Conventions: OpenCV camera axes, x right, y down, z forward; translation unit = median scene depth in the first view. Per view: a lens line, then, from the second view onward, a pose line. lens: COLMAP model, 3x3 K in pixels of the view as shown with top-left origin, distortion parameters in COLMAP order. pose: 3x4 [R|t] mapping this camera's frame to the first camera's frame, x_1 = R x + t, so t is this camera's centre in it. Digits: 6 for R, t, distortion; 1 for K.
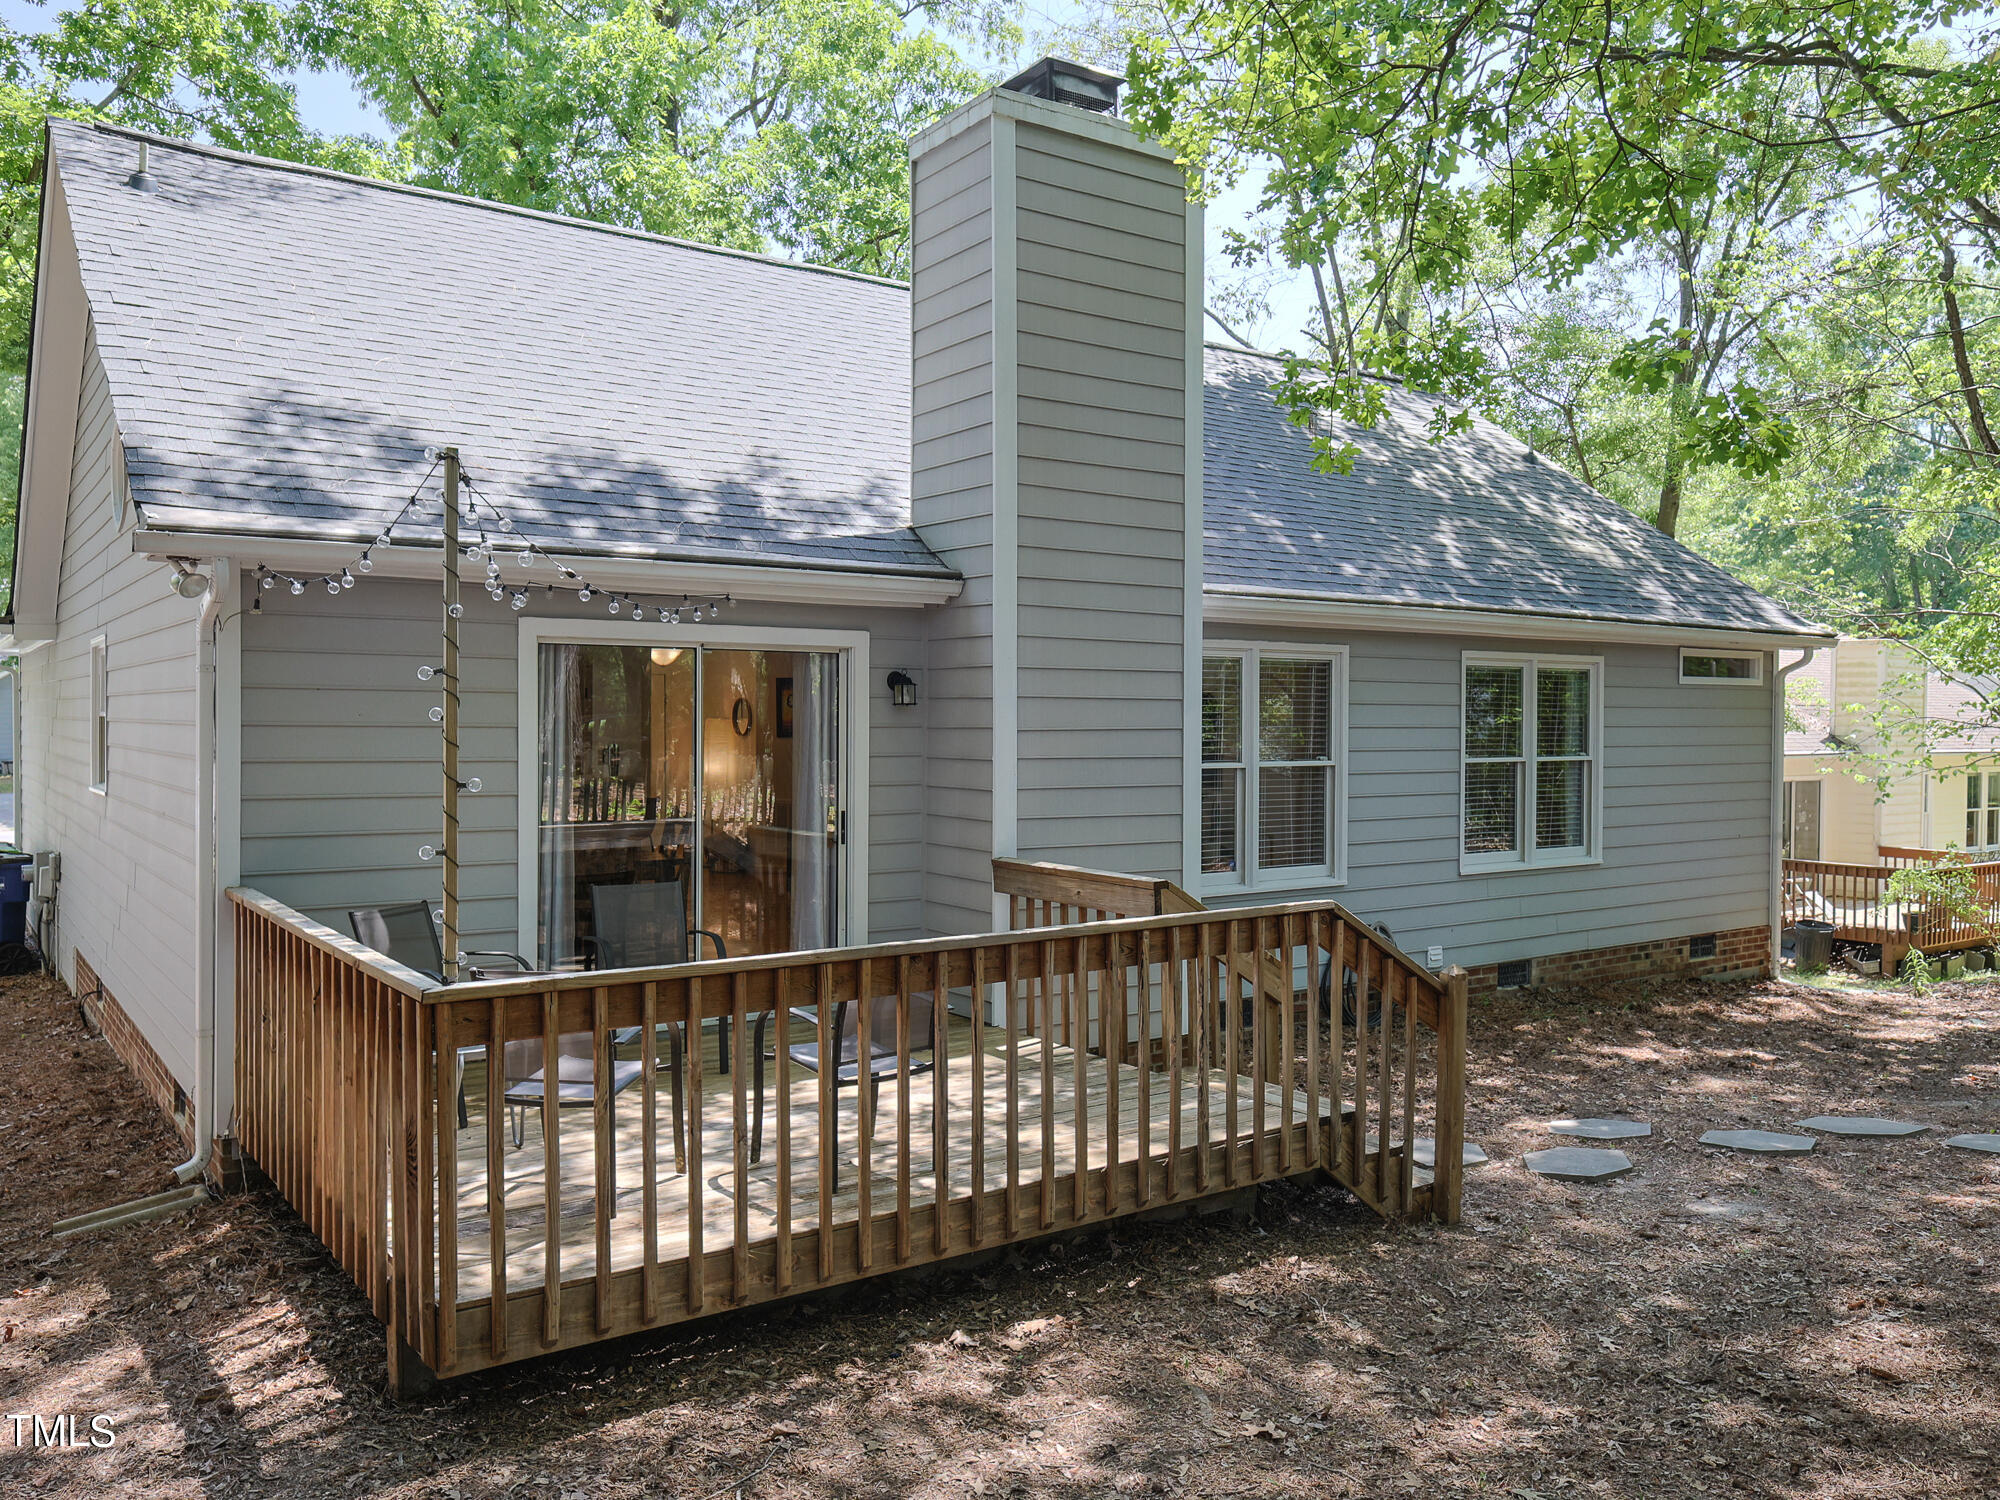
lens RADIAL K [[1586.4, 0, 998.5], [0, 1586.4, 746.3], [0, 0, 1]] dist [-0.006203, 0.001462]
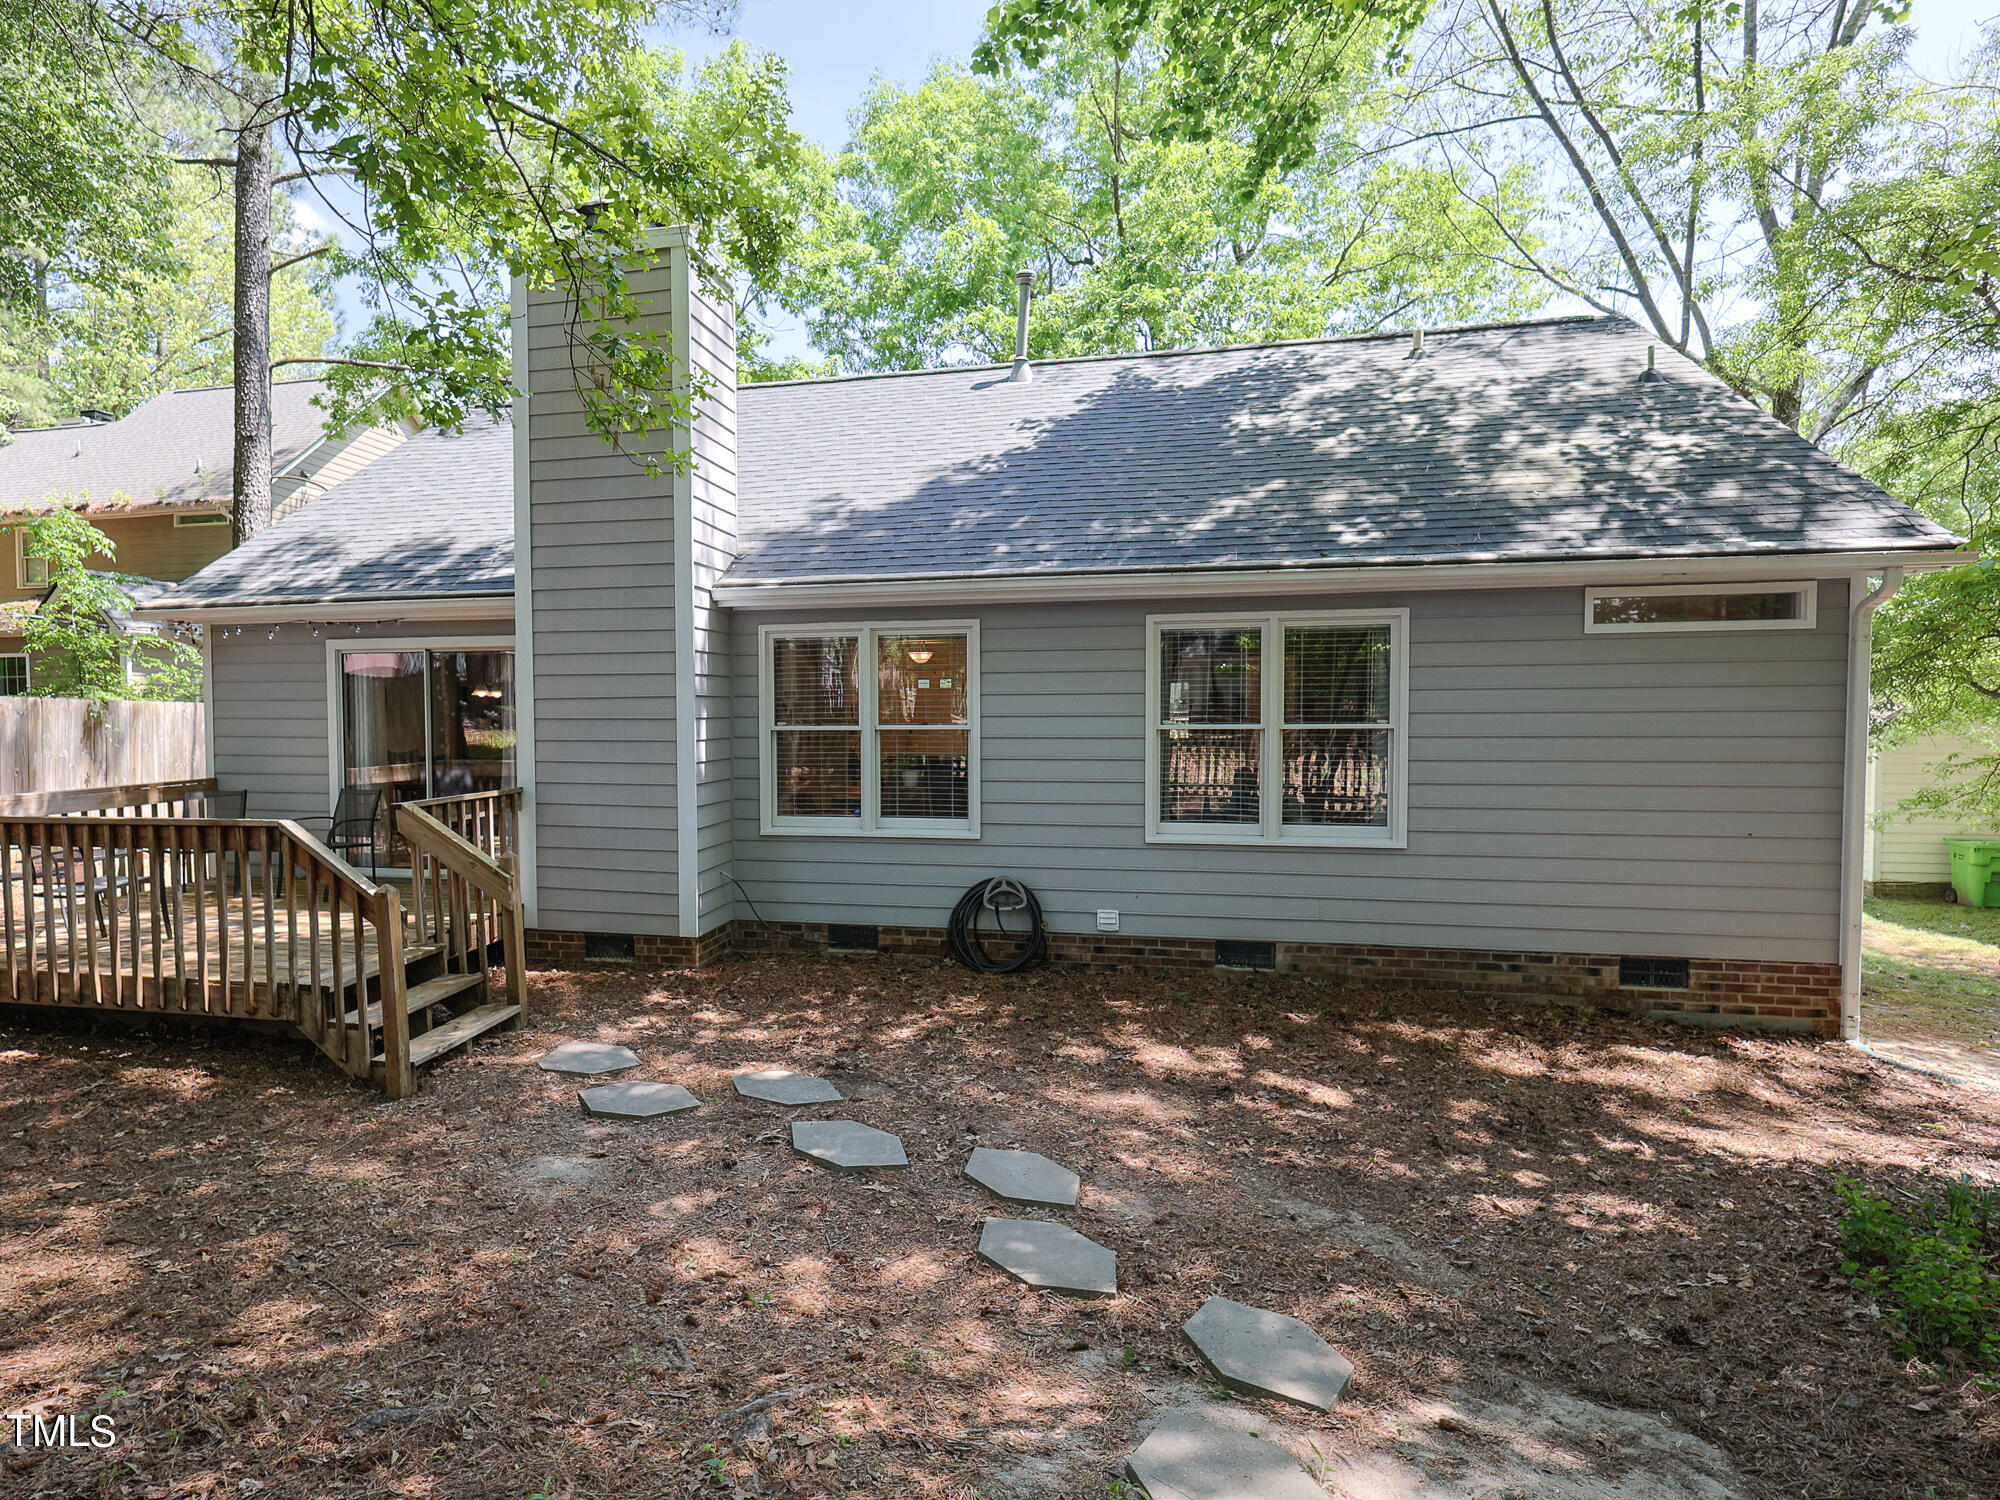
lens RADIAL K [[1035.9, 0, 986.6], [0, 1035.9, 756.6], [0, 0, 1]] dist [0.000986, 0.002171]
pose [[0.660251, 0.028245, -0.750514, 0.762081], [-0.004402, 0.999421, 0.033740, 0.006951], [0.751033, -0.018973, 0.659993, 0.533644]]
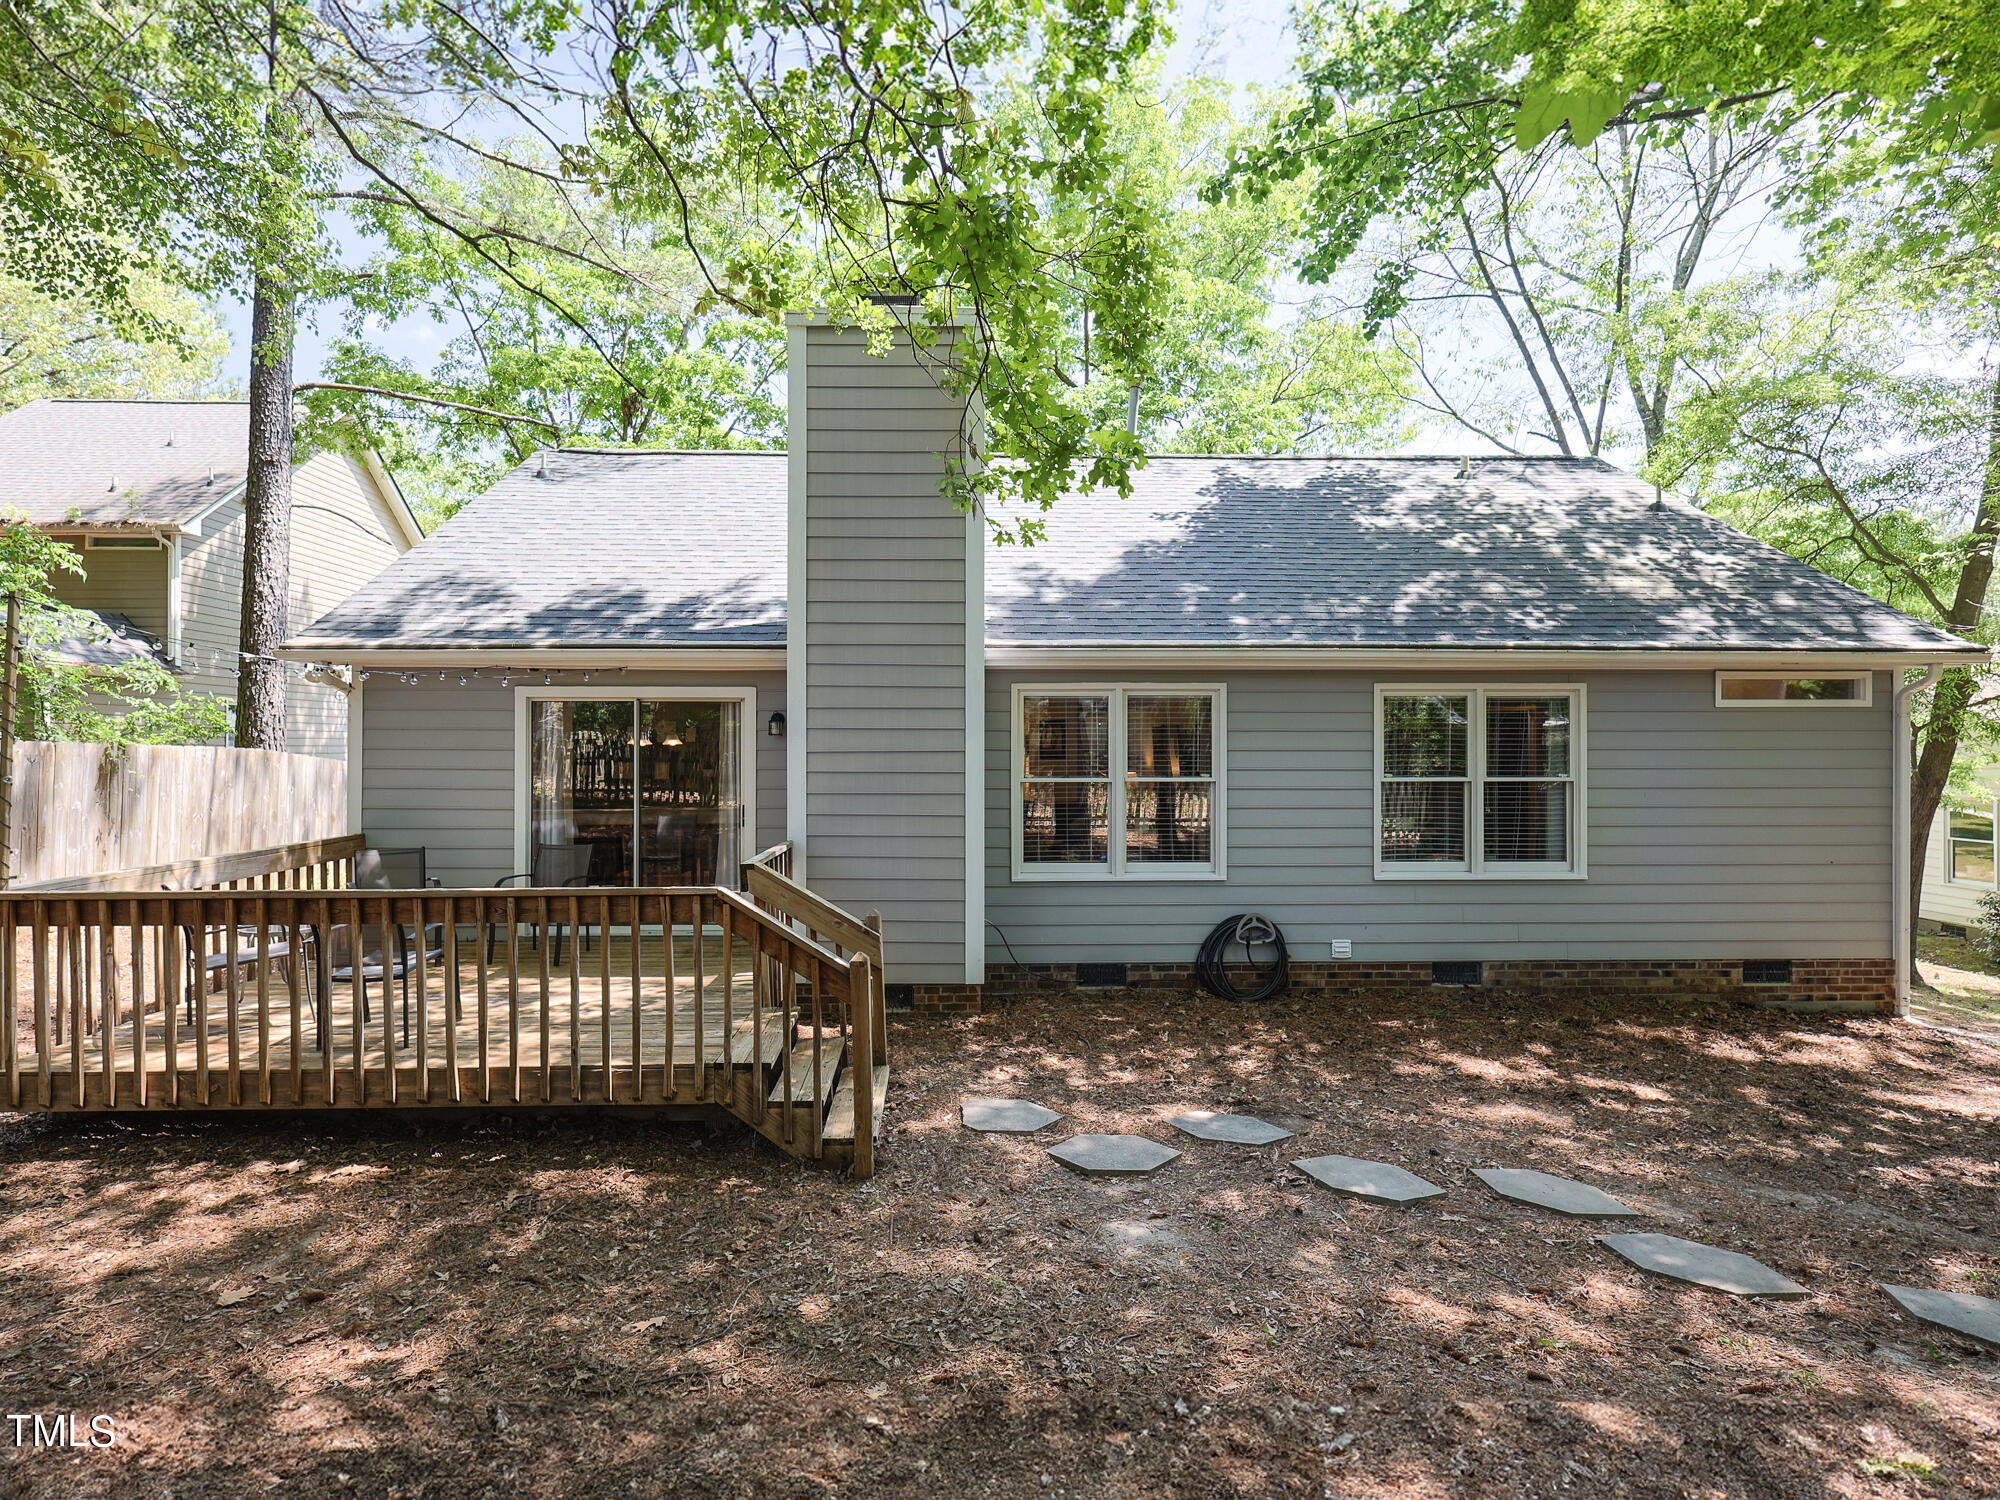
lens RADIAL K [[910.5, 0, 1003.5], [0, 910.5, 760.1], [0, 0, 1]] dist [0.004029, -0.000203]
pose [[0.819939, 0.005011, -0.572429, 0.481906], [-0.006667, 0.999977, -0.000797, -0.002674], [0.572412, 0.004469, 0.819954, 0.328963]]
